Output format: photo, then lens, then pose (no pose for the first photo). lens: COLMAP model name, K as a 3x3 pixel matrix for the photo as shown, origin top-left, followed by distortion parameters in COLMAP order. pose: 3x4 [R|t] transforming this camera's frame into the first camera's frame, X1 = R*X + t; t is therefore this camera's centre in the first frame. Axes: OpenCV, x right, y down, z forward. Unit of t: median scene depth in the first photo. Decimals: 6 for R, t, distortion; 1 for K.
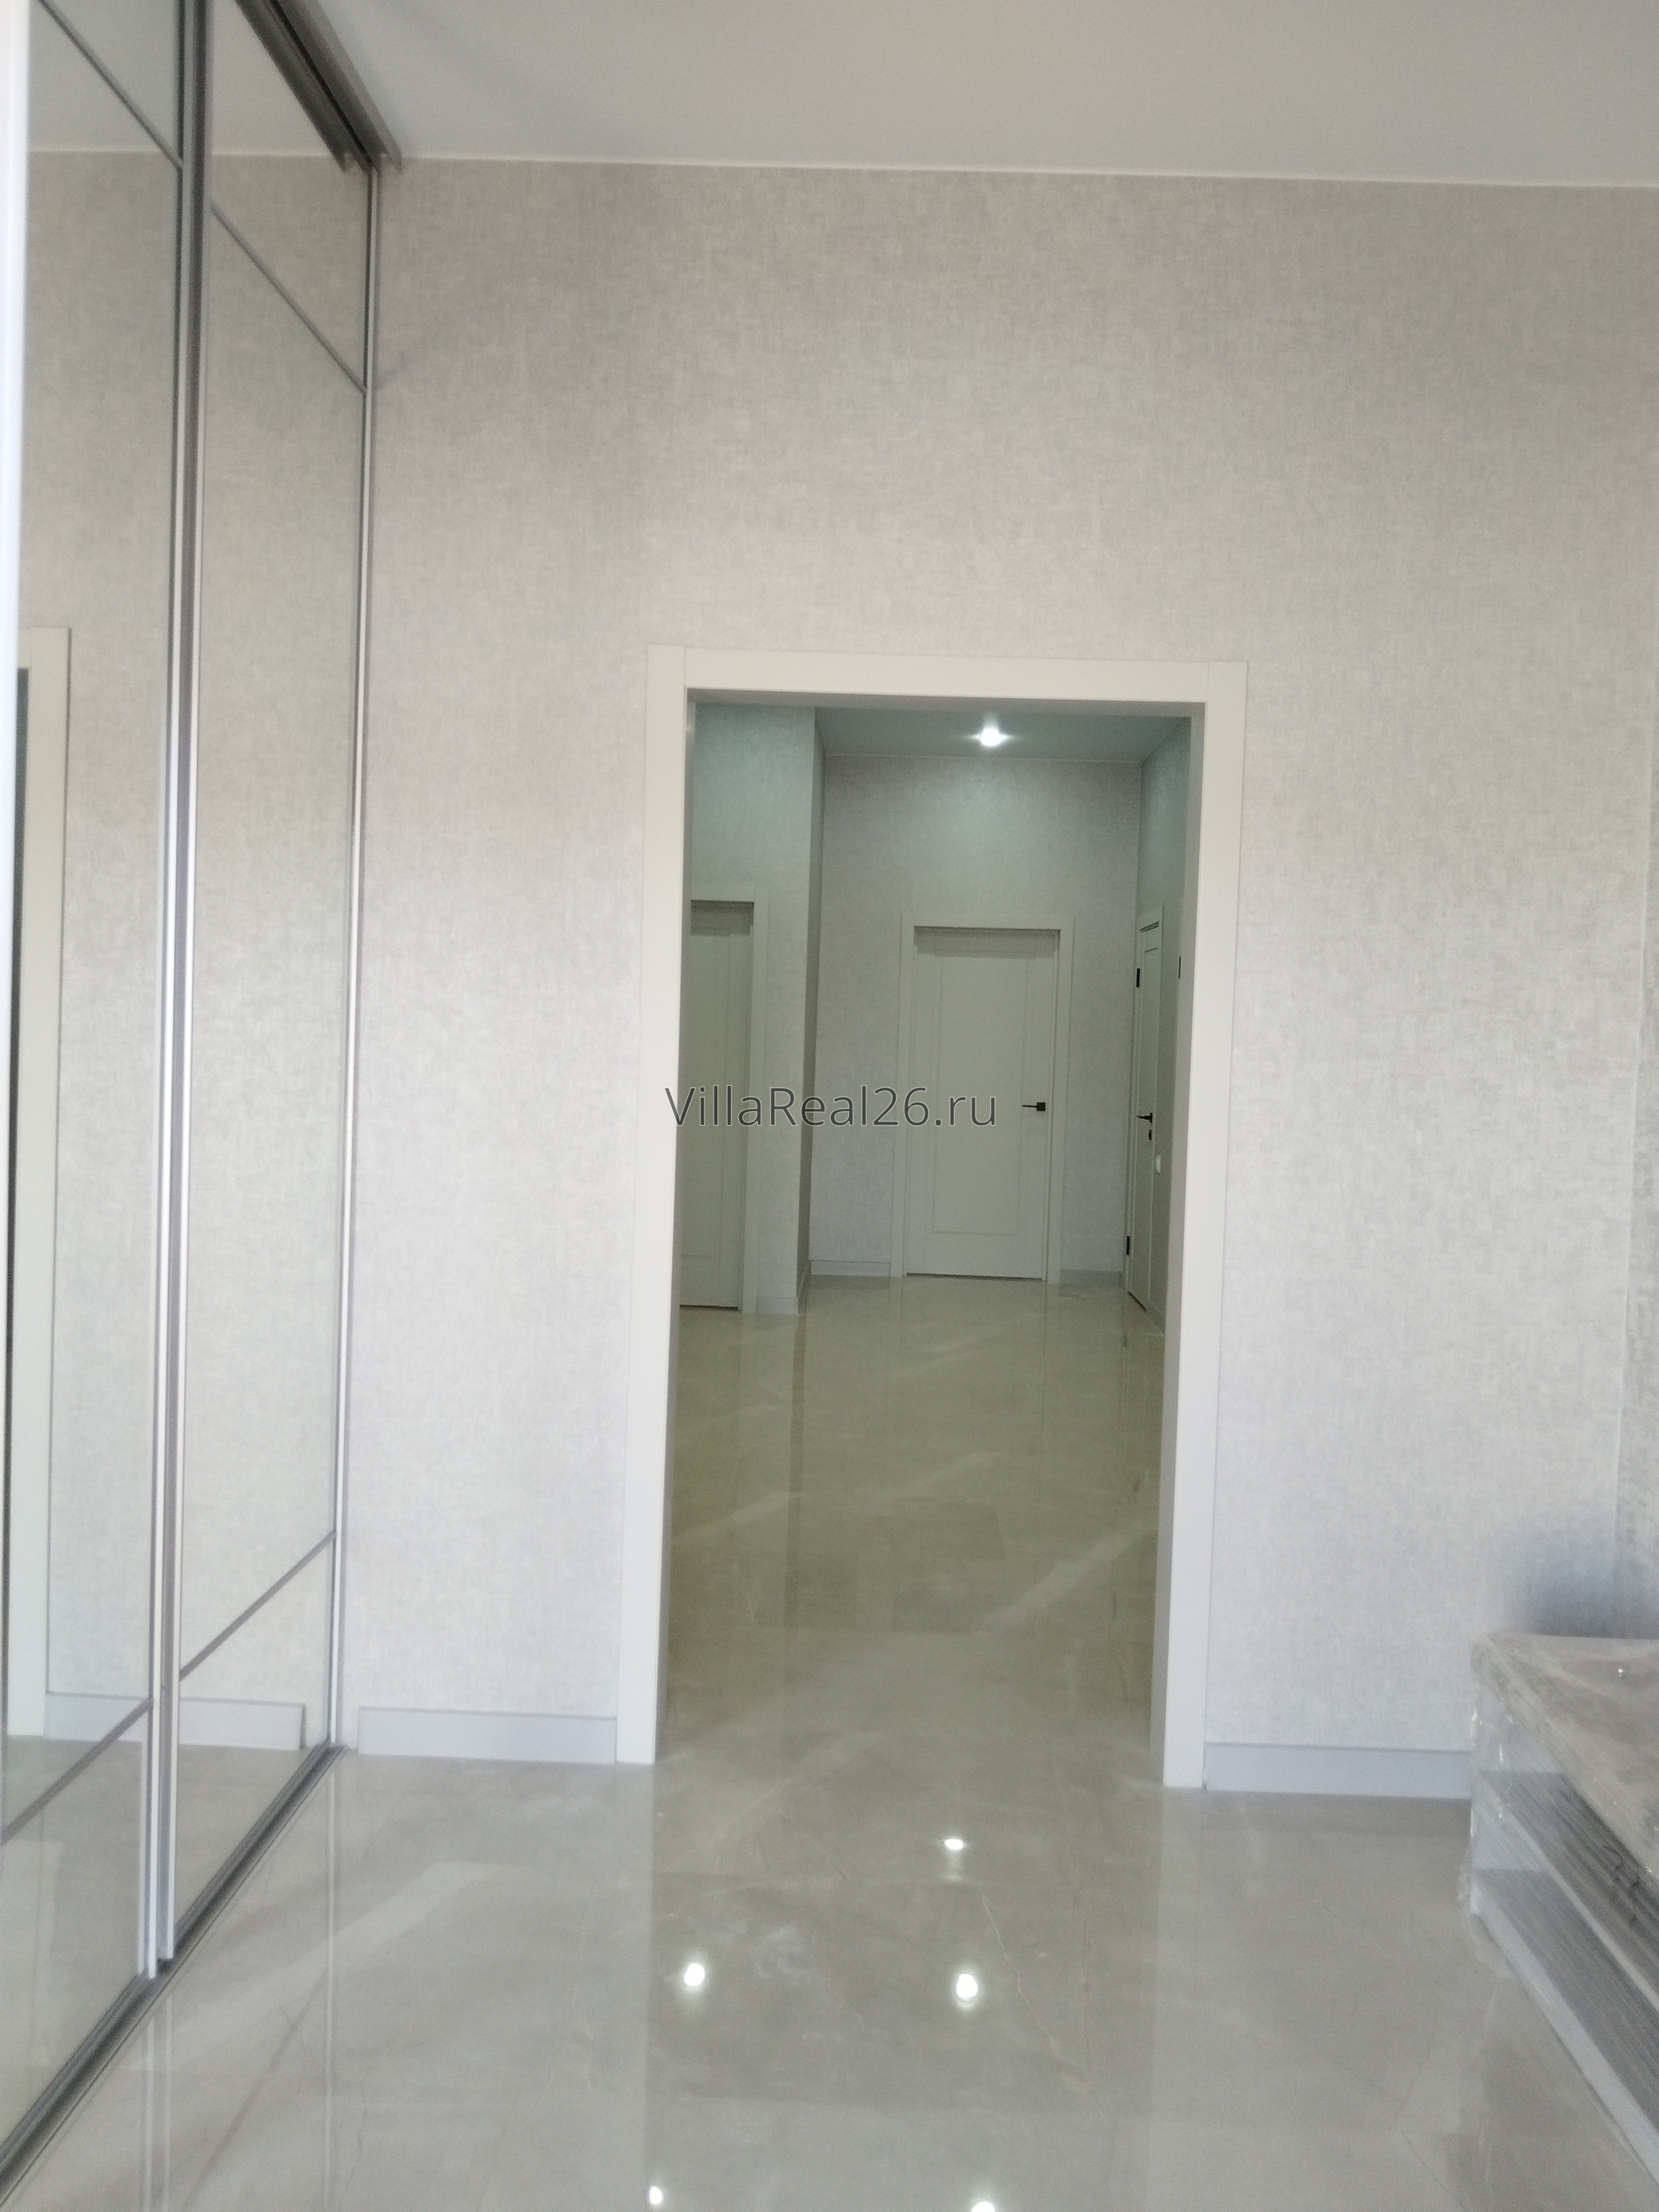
lens RADIAL K [[1749.7, 0, 829.0], [0, 1749.7, 1105.7], [0, 0, 1]] dist [-0.003175, -0.008463]
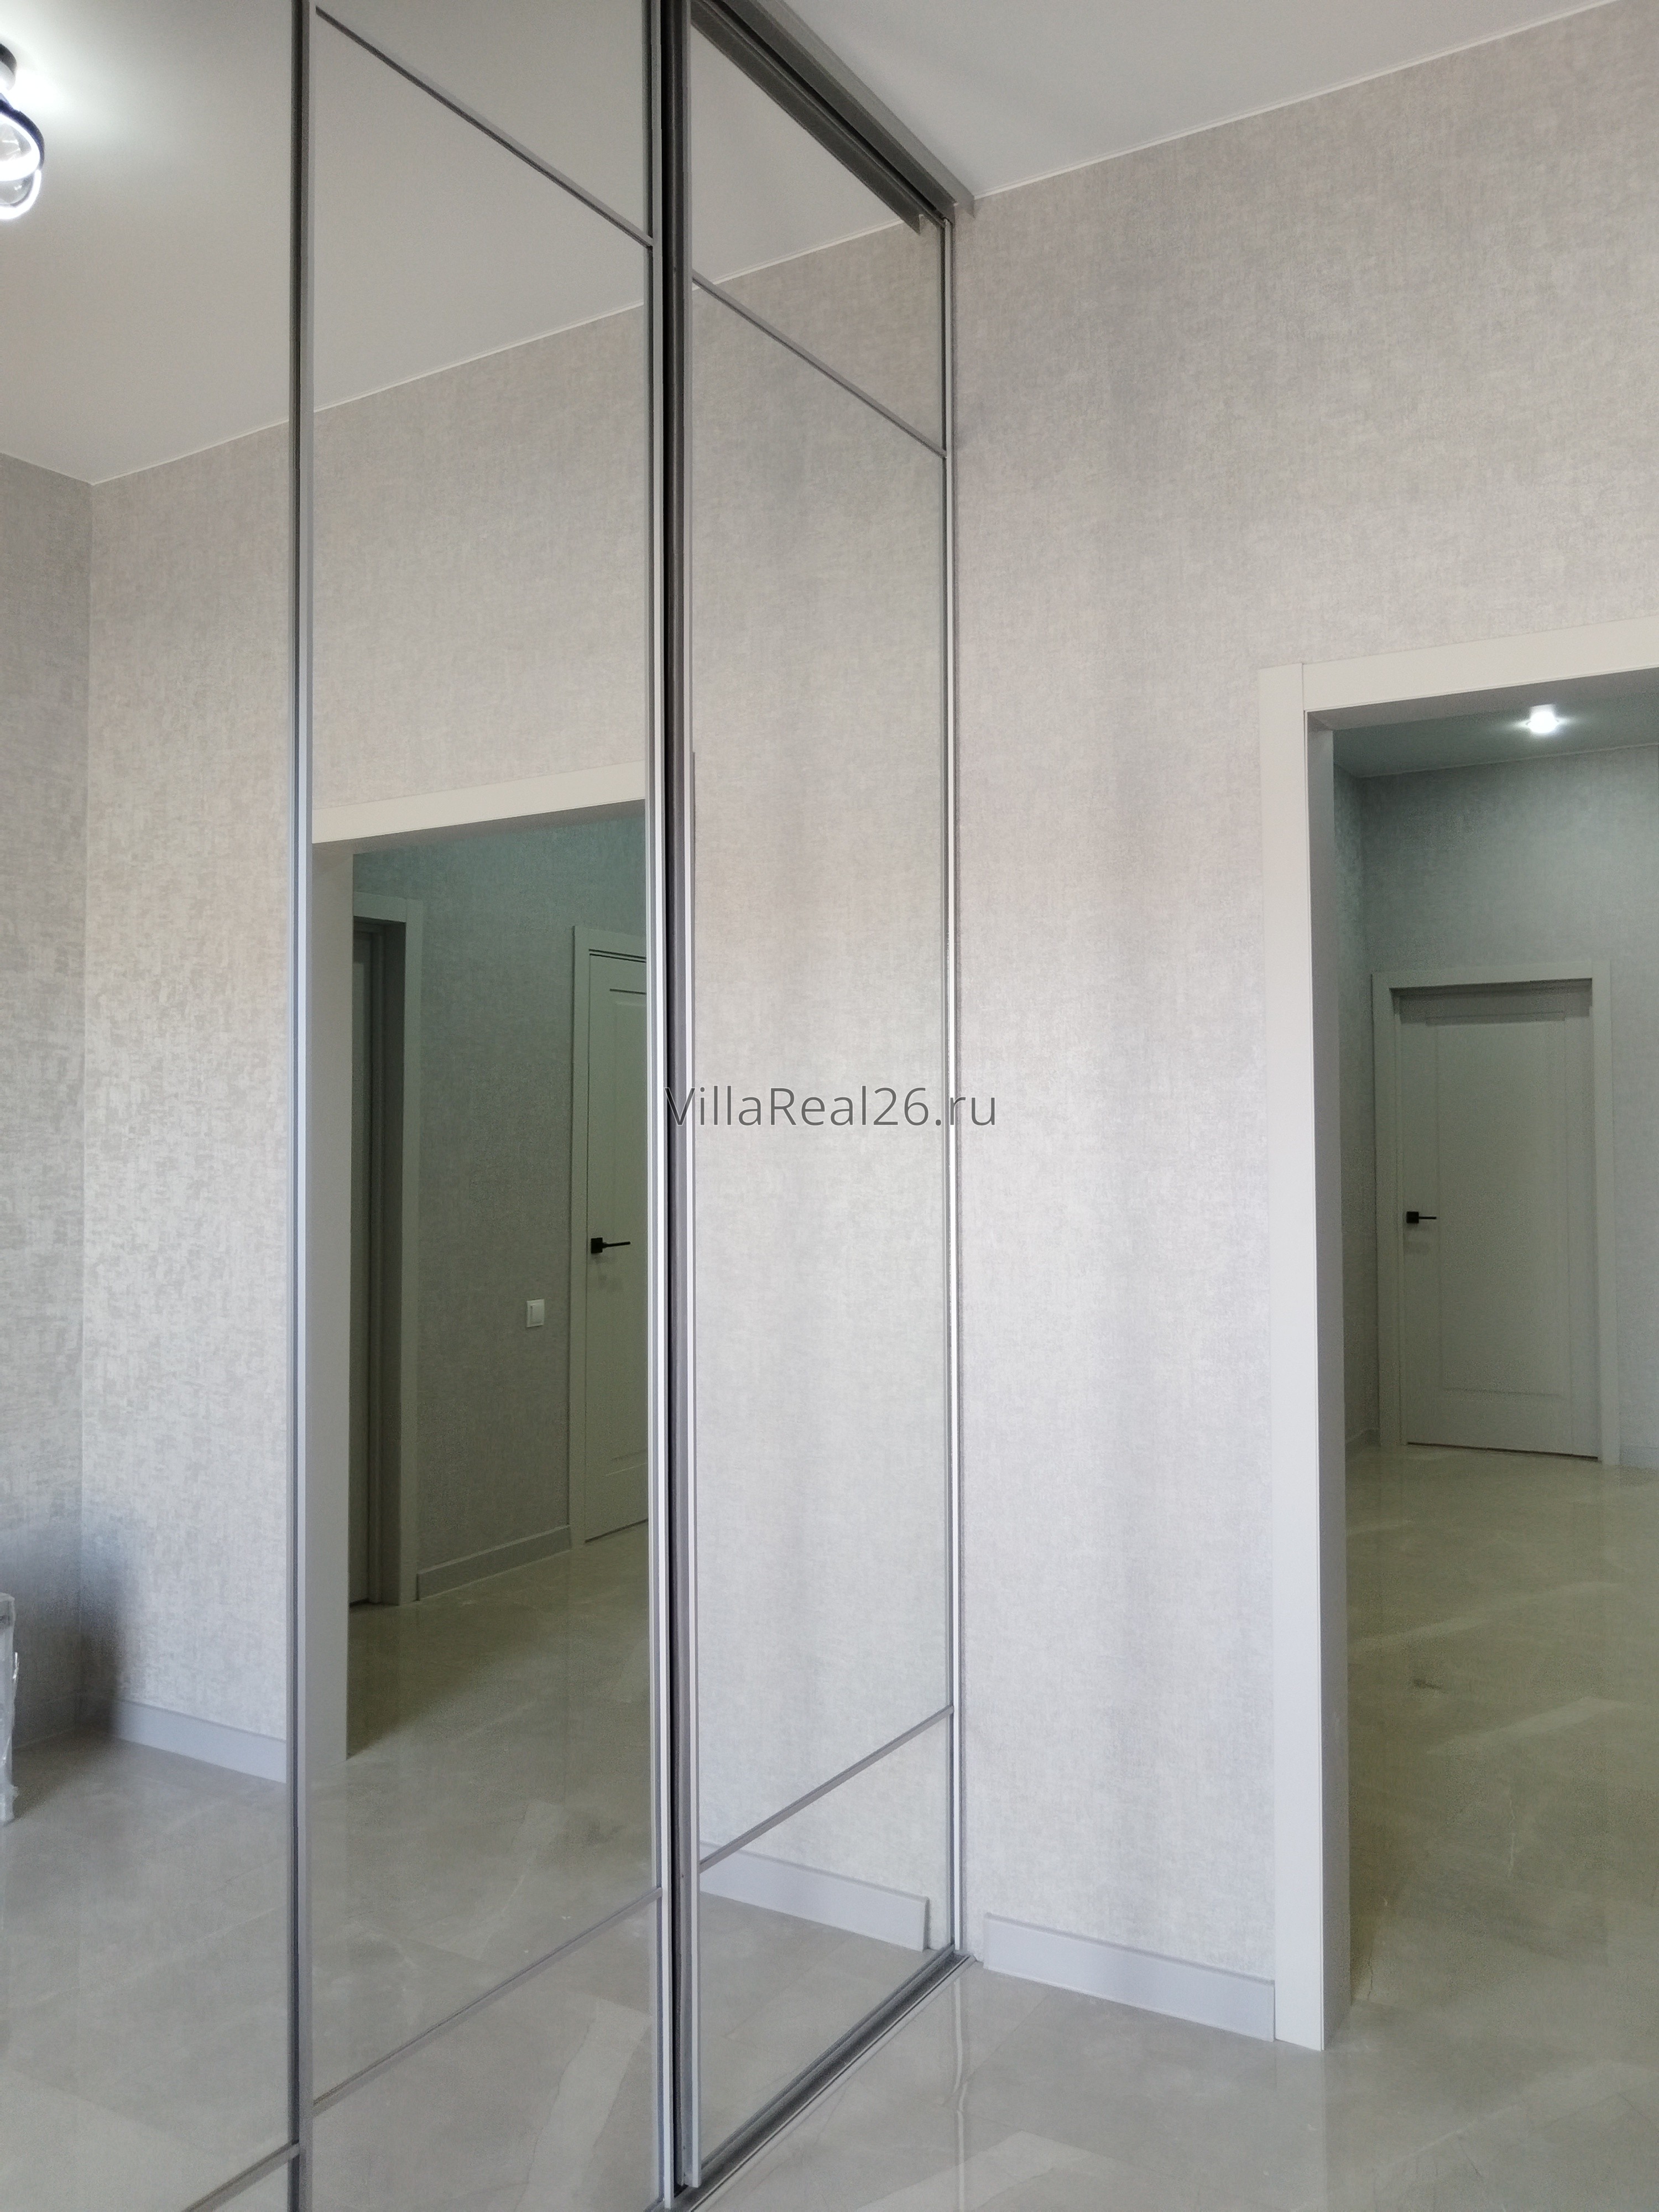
lens RADIAL K [[1749.7, 0, 824.8], [0, 1749.7, 1102.5], [0, 0, 1]] dist [-0.003175, -0.008463]
pose [[0.868433, -0.050447, -0.493233, 0.117681], [0.016209, 0.997167, -0.073449, 0.001464], [0.495541, 0.055791, 0.866791, 0.180176]]
